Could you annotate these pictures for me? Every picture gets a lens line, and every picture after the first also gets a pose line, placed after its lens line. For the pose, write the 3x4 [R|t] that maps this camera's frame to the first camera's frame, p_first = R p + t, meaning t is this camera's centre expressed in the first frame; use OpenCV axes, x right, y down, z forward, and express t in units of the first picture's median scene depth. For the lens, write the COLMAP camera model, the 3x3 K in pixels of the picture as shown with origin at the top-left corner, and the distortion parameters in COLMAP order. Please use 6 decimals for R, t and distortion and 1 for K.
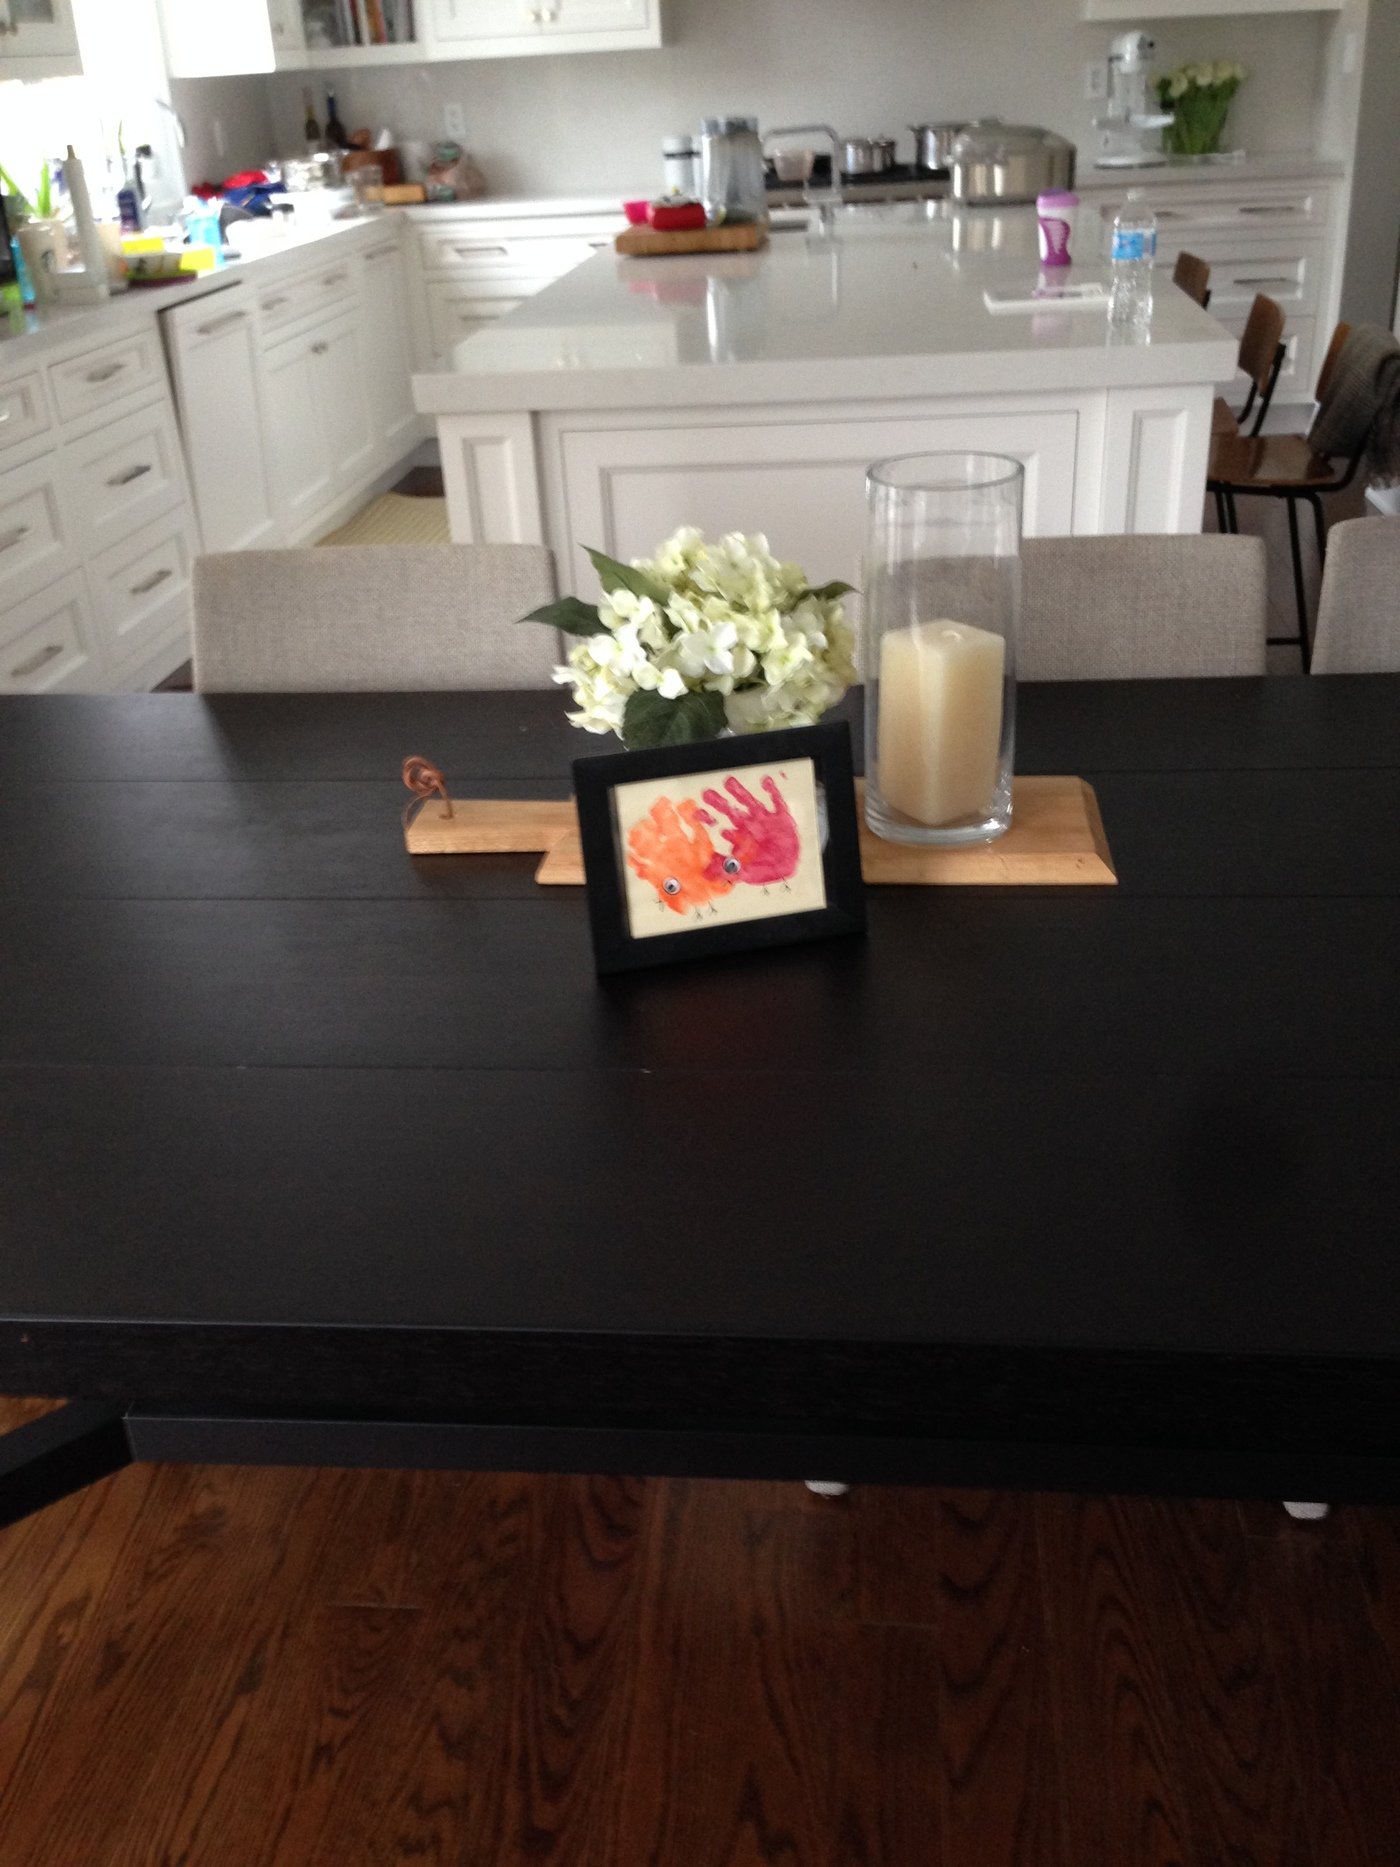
lens RADIAL K [[1752.1, 0, 690.6], [0, 1752.1, 990.1], [0, 0, 1]] dist [0.064838, 0.000000]
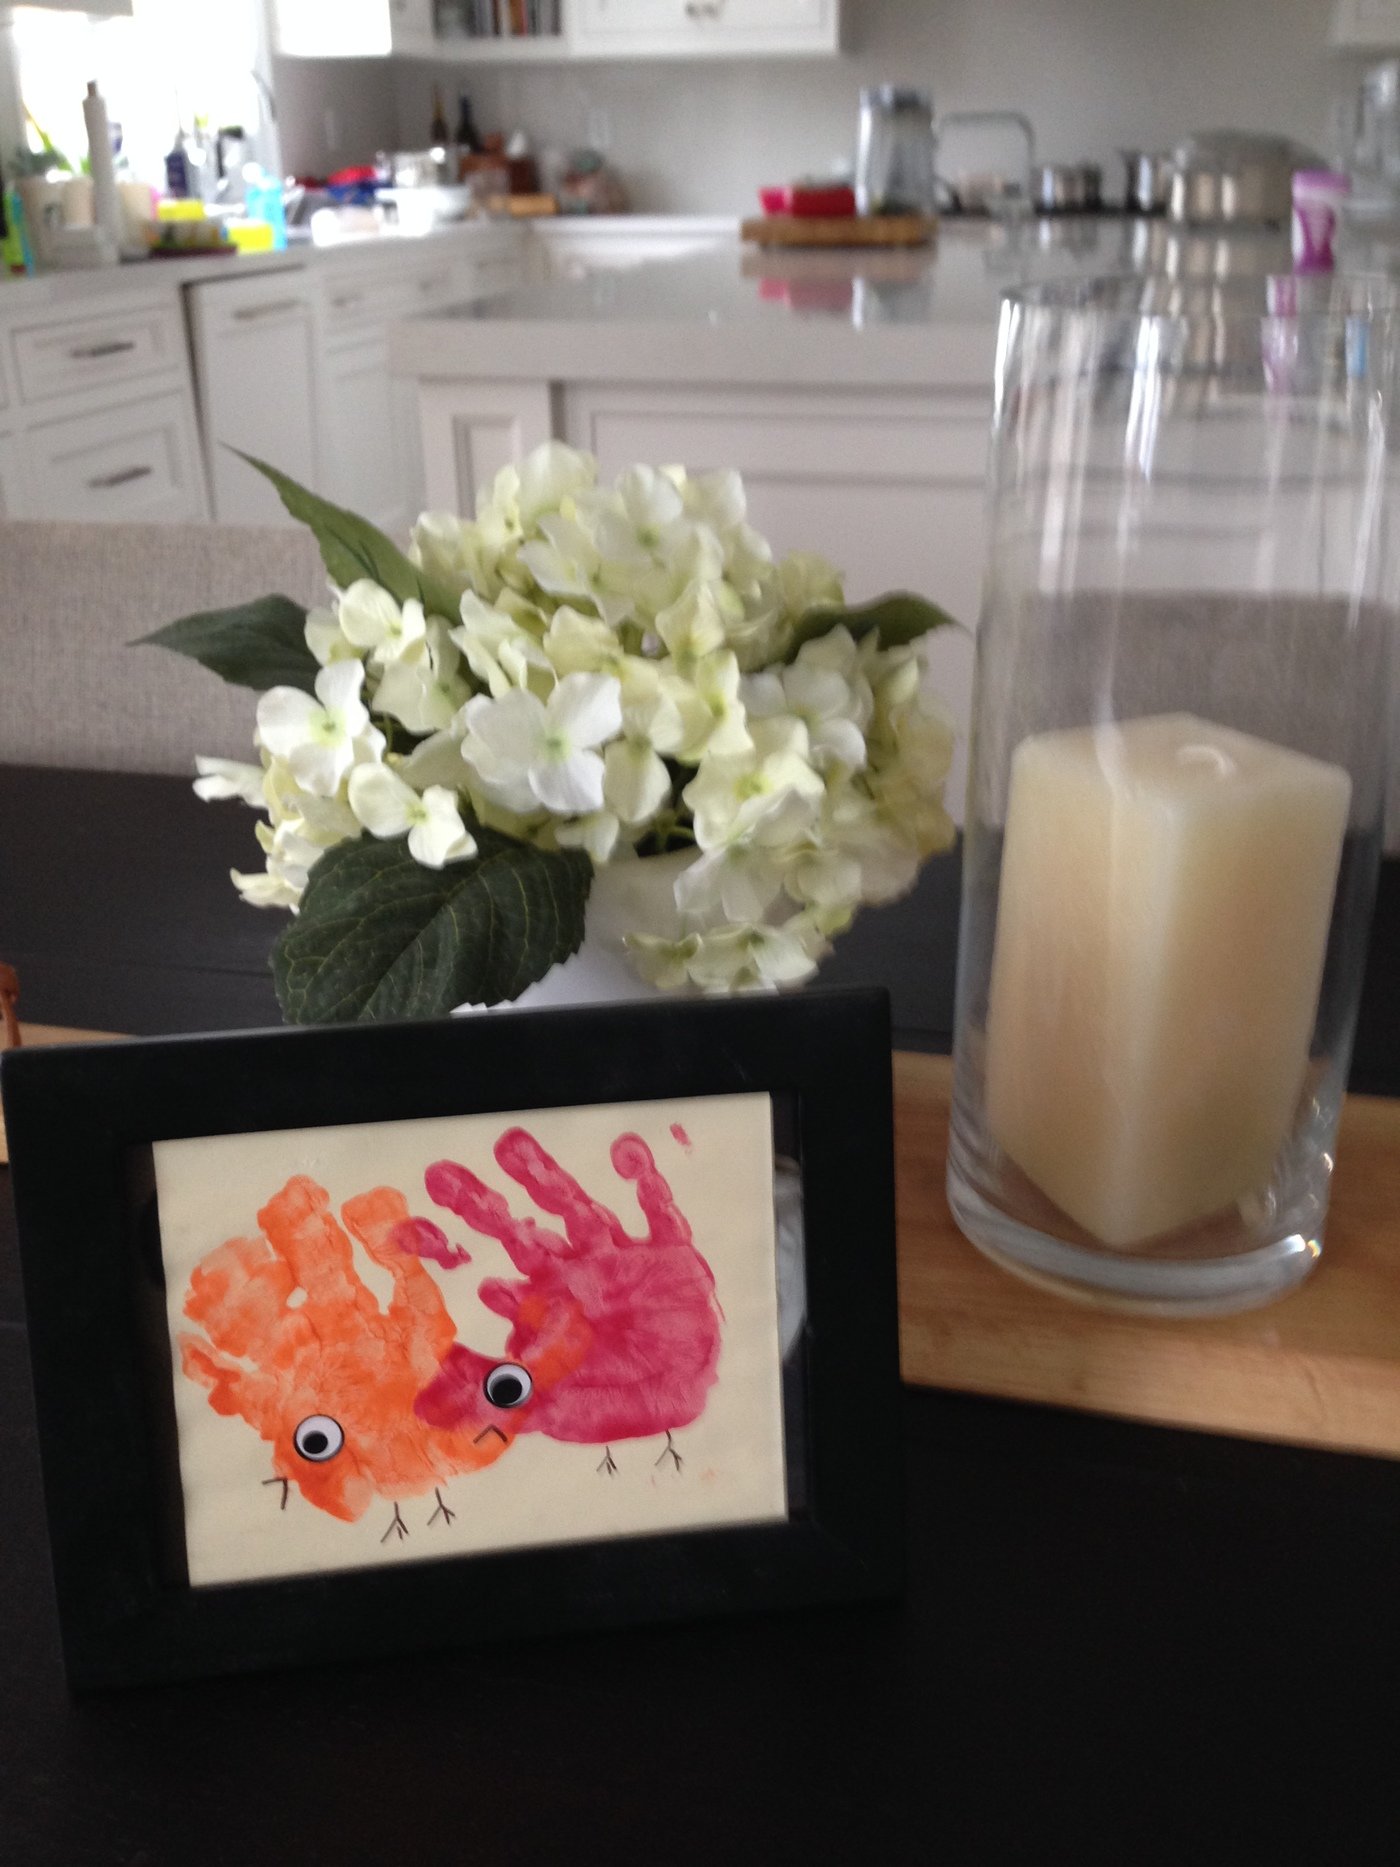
lens RADIAL K [[1752.1, 0, 708.2], [0, 1752.1, 939.7], [0, 0, 1]] dist [0.064838, 0.000000]
pose [[0.993983, 0.080955, -0.073782, 0.067443], [-0.086096, 0.993867, -0.069390, -0.115395], [0.067712, 0.075325, 0.994857, 0.562066]]
